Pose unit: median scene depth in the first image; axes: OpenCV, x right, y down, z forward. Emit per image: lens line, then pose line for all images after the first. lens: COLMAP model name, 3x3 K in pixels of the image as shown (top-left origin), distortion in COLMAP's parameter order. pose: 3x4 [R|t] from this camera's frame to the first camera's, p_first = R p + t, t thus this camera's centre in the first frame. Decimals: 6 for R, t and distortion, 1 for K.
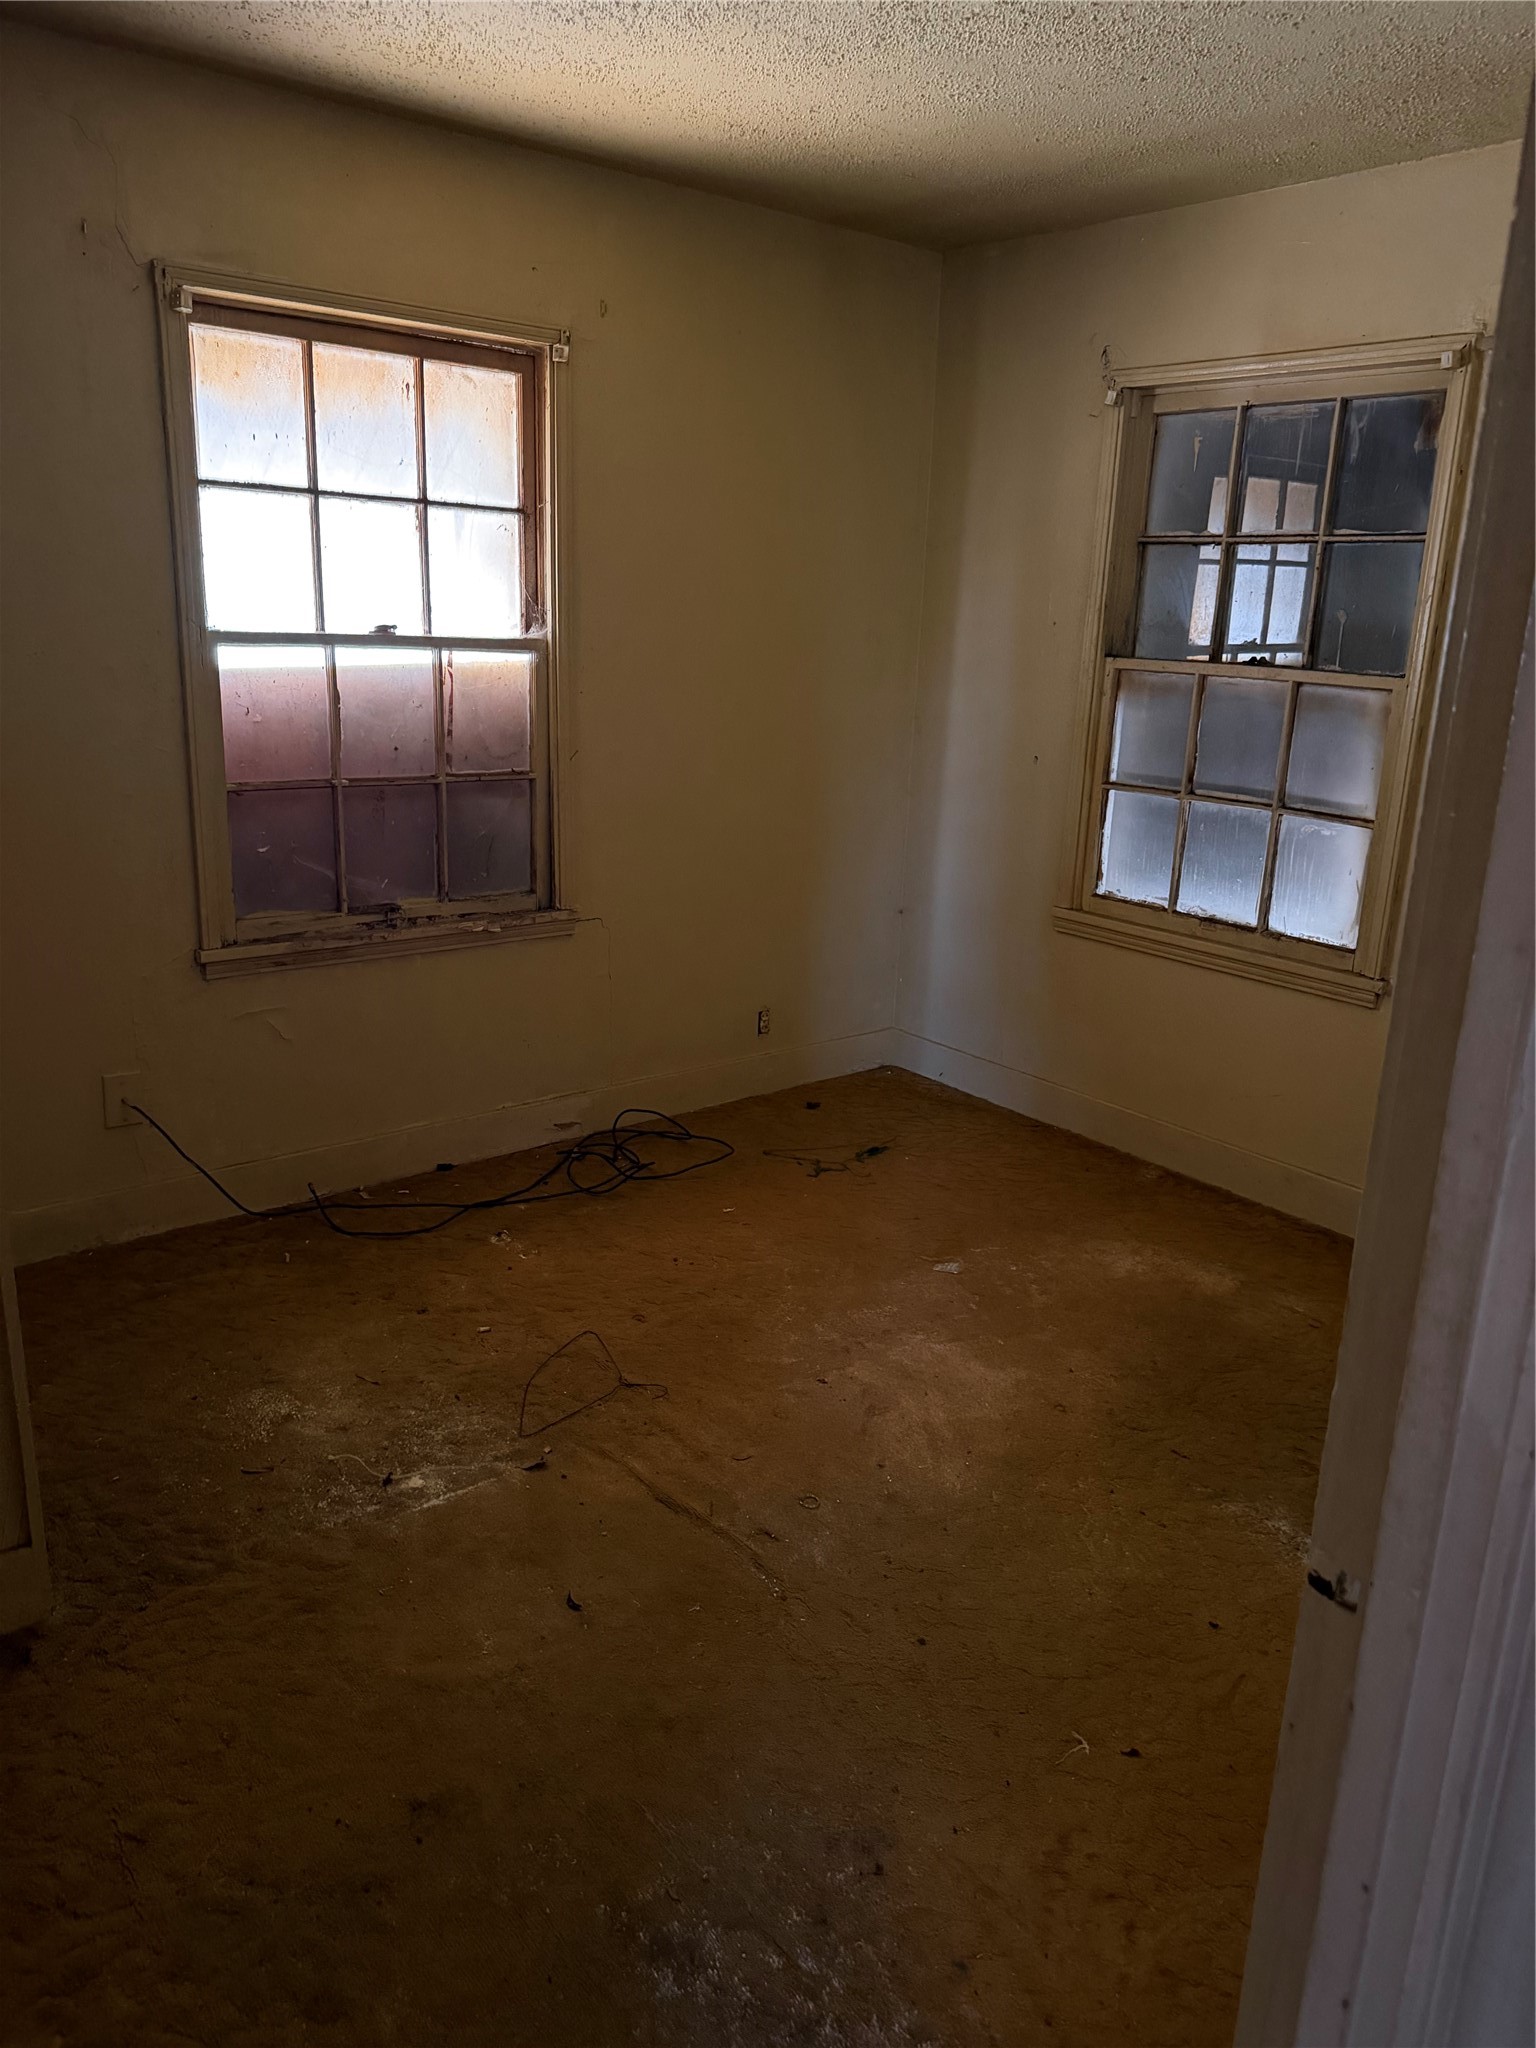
lens RADIAL K [[1430.0, 0, 768.0], [0, 1430.0, 1024.0], [0, 0, 1]] dist [0.050339, -0.093072]
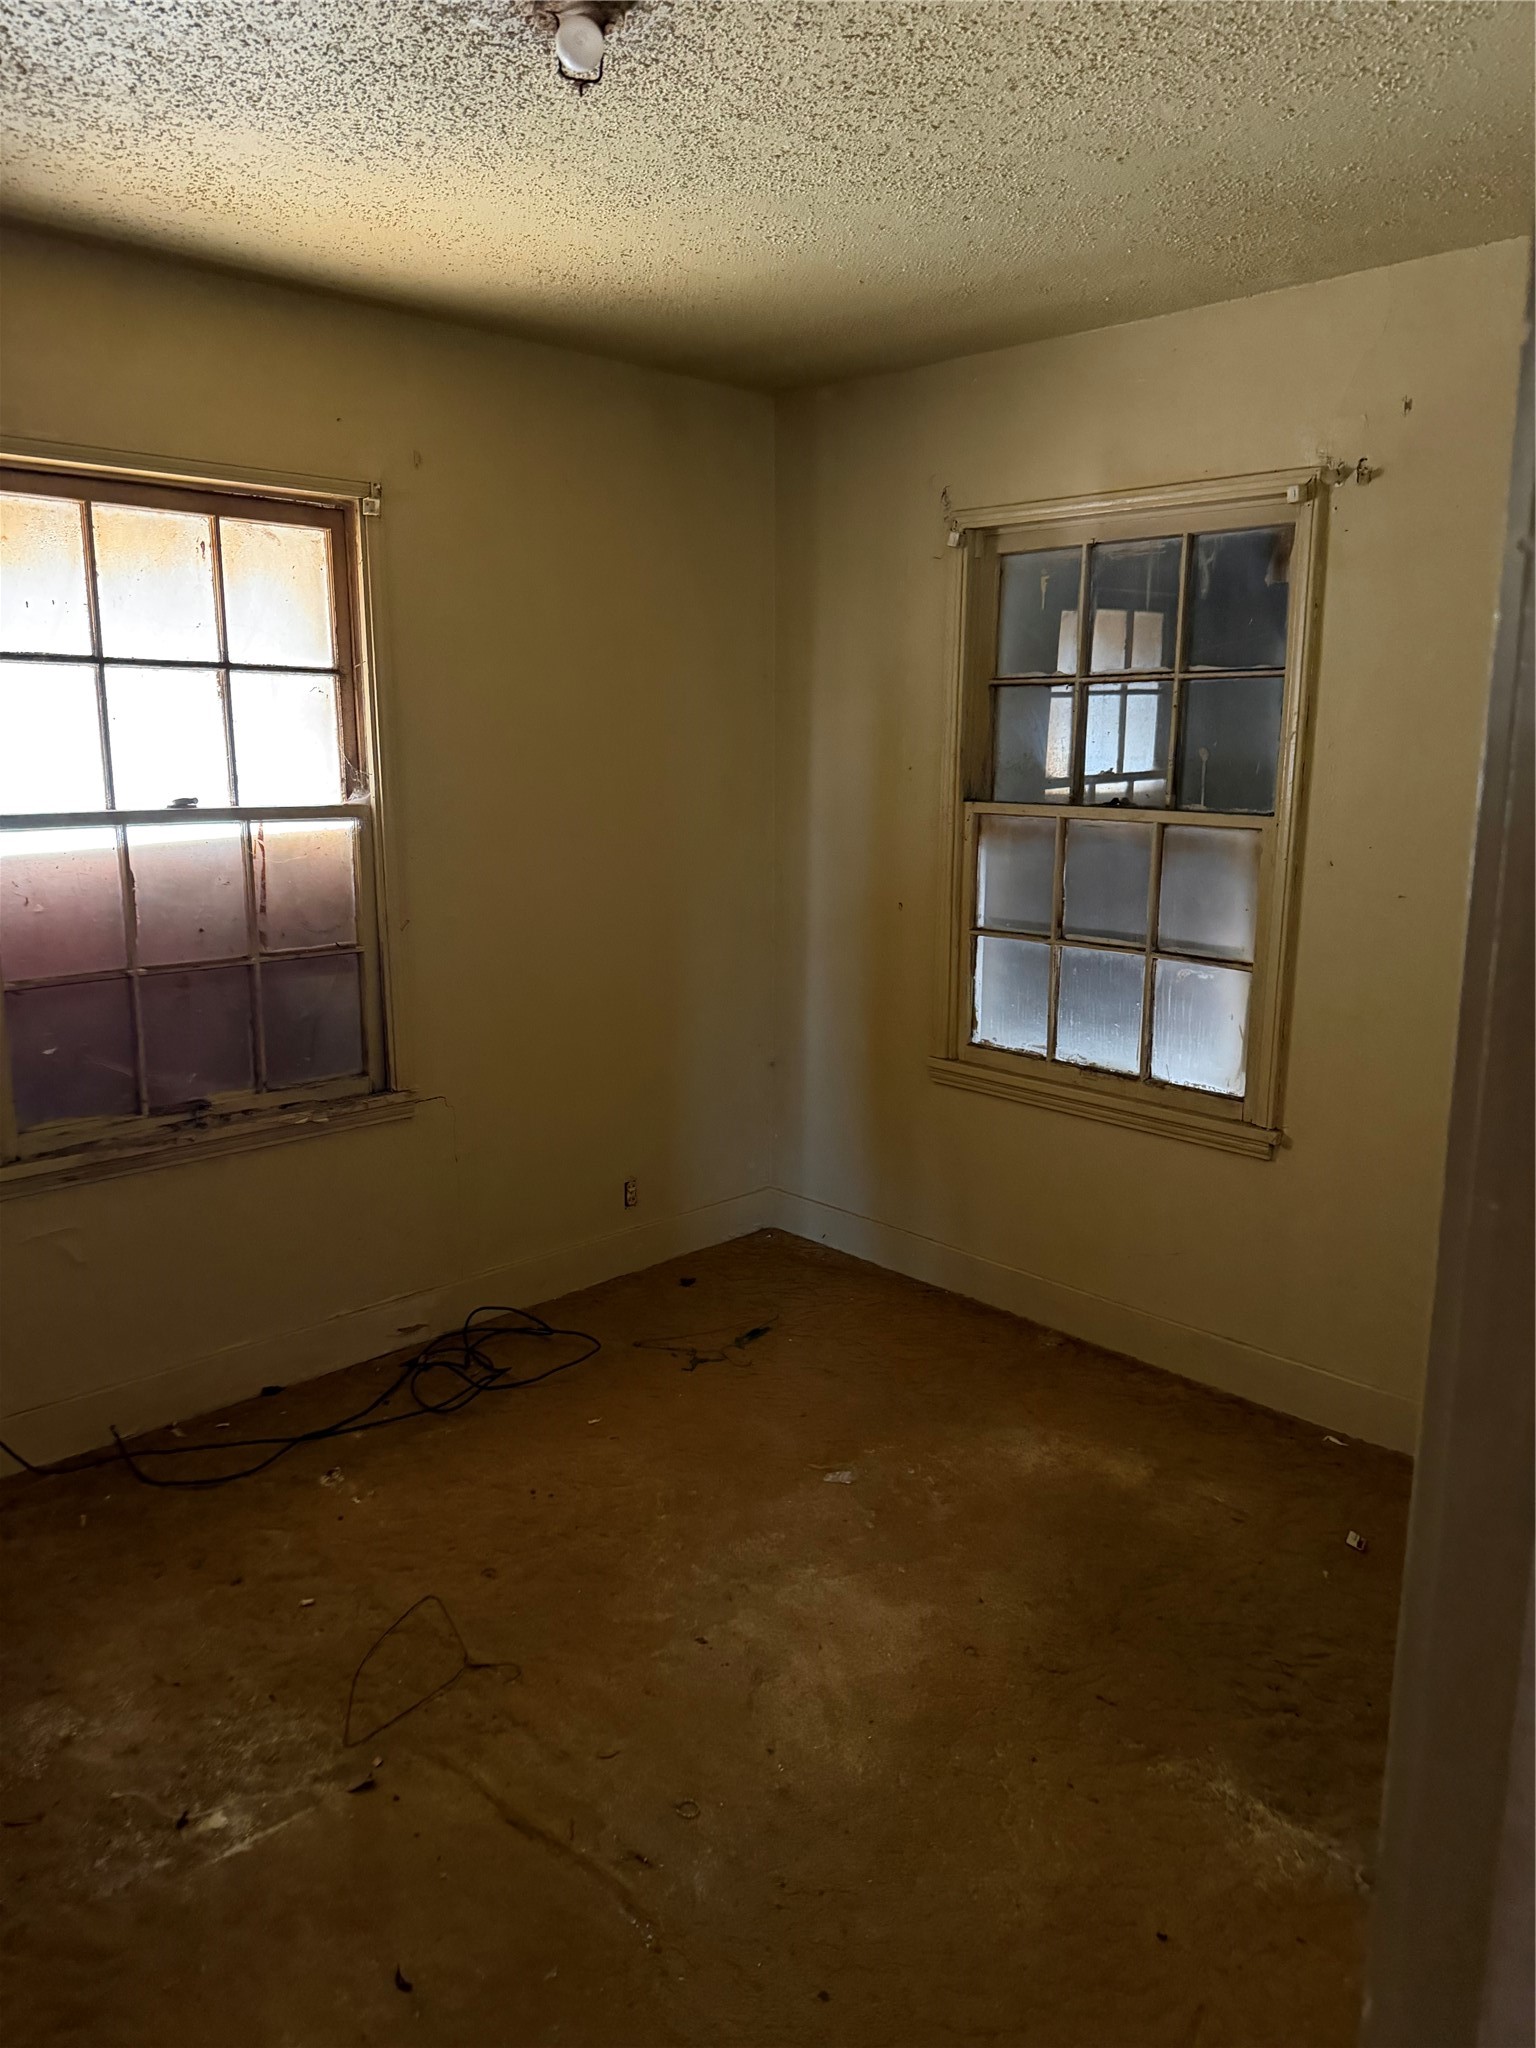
lens RADIAL K [[1413.3, 0, 759.3], [0, 1413.3, 1013.3], [0, 0, 1]] dist [0.060515, -0.101435]
pose [[0.996062, -0.048084, 0.074492, 0.022956], [0.054015, 0.995349, -0.079769, -0.049900], [-0.070310, 0.083479, 0.994026, 0.086993]]
